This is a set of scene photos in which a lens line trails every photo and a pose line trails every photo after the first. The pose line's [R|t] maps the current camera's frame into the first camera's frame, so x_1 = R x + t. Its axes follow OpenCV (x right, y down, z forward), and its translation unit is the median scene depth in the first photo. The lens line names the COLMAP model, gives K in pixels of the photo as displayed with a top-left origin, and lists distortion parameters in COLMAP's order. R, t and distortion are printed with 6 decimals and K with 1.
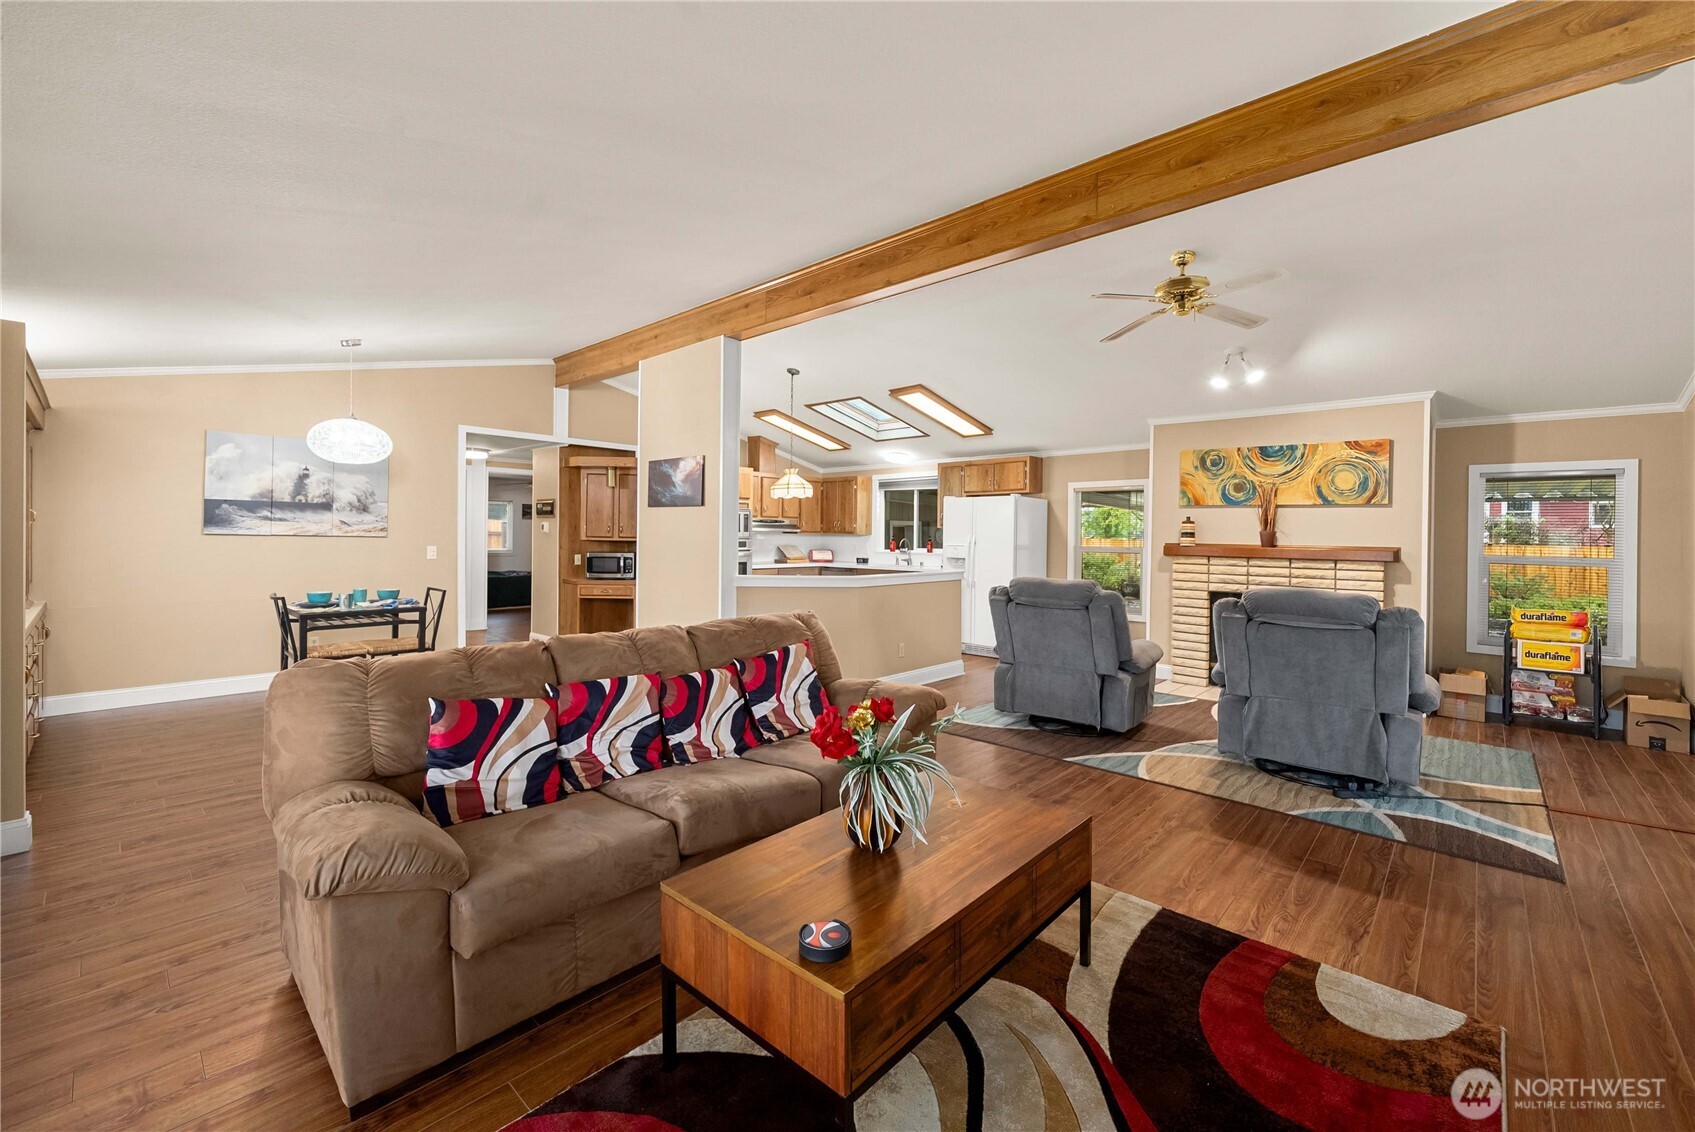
lens RADIAL K [[693.0, 0, 848.7], [0, 693.0, 538.1], [0, 0, 1]] dist [0.001207, -0.000056]
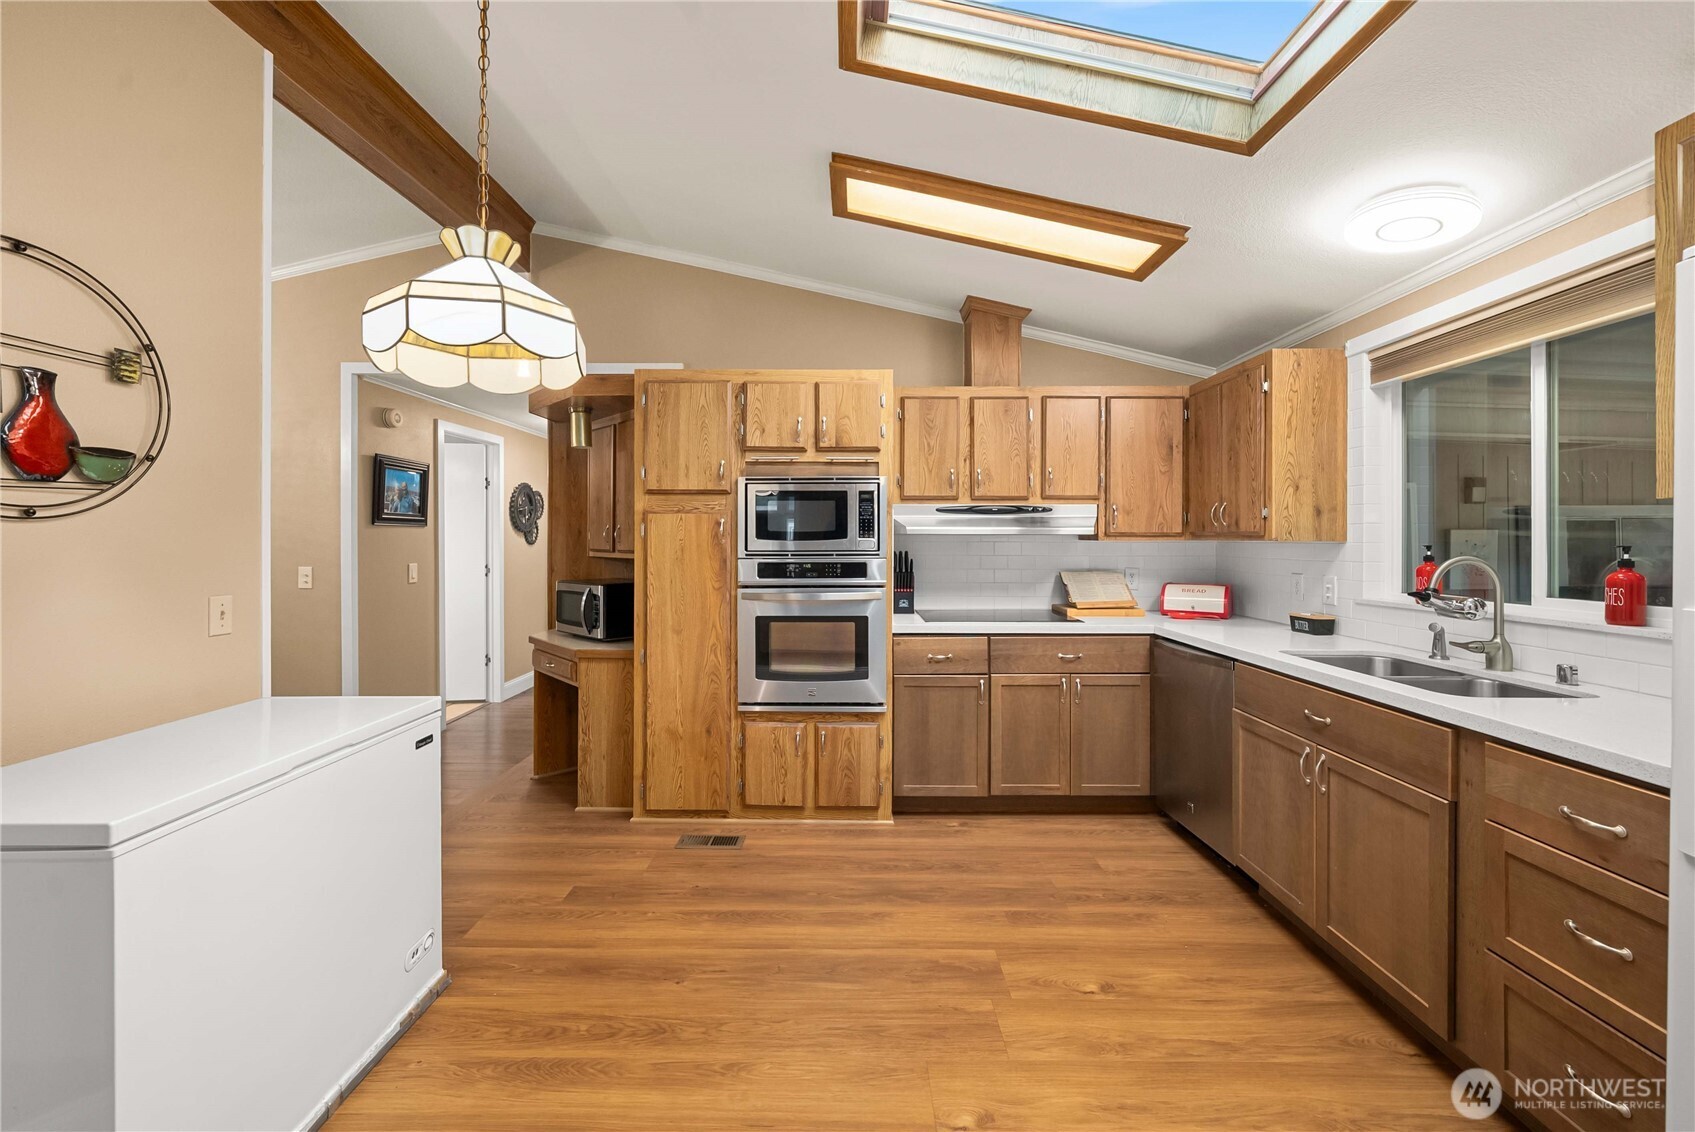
lens RADIAL K [[654.7, 0, 852.5], [0, 654.7, 536.5], [0, 0, 1]] dist [-0.001851, -0.000138]
pose [[0.669297, -0.015344, -0.742837, 0.162702], [0.002490, 0.999827, -0.018410, -0.003337], [0.742991, 0.010472, 0.669219, 1.057118]]
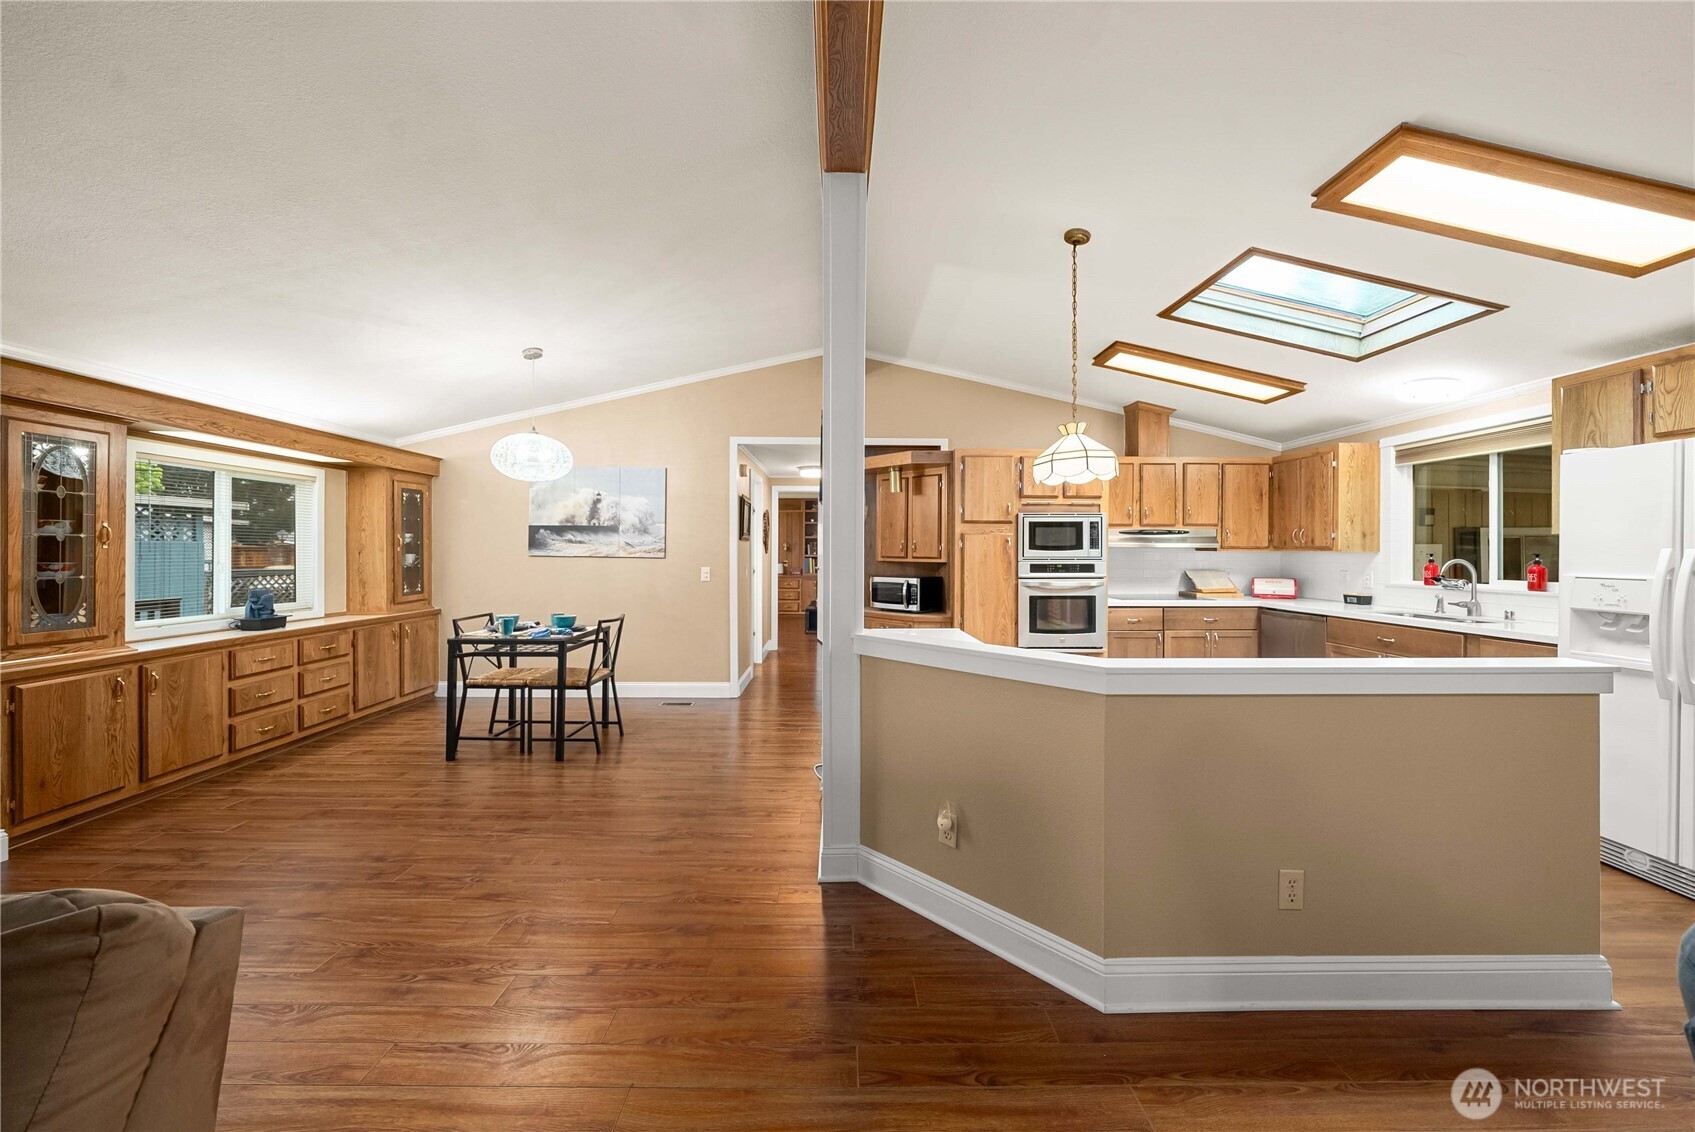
lens RADIAL K [[590.1, 0, 843.5], [0, 590.1, 548.6], [0, 0, 1]] dist [-0.005243, -0.000032]
pose [[0.679263, -0.012487, -0.733789, 0.137395], [0.001417, 0.999876, -0.015703, -0.000981], [0.733893, 0.009627, 0.679196, 0.636917]]
